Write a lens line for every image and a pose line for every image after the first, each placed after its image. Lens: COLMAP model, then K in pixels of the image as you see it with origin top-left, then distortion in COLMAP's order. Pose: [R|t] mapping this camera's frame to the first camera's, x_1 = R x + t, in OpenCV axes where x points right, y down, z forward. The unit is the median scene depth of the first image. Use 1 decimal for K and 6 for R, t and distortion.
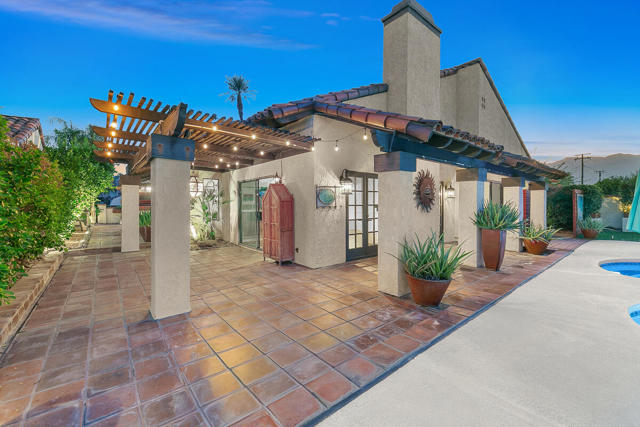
lens RADIAL K [[266.9, 0, 317.5], [0, 266.9, 205.6], [0, 0, 1]] dist [0.007436, 0.000245]
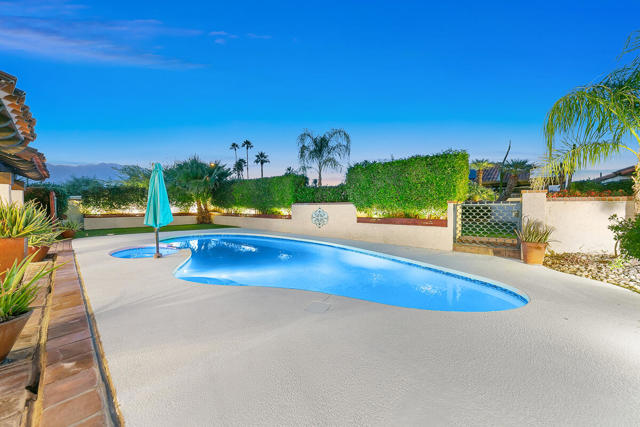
lens RADIAL K [[249.0, 0, 316.9], [0, 249.0, 209.6], [0, 0, 1]] dist [0.001374, -0.000825]
pose [[-0.102584, -0.011197, 0.994661, -0.140898], [0.009037, 0.999885, 0.012187, 0.006807], [-0.994683, 0.010239, -0.102471, 0.187742]]
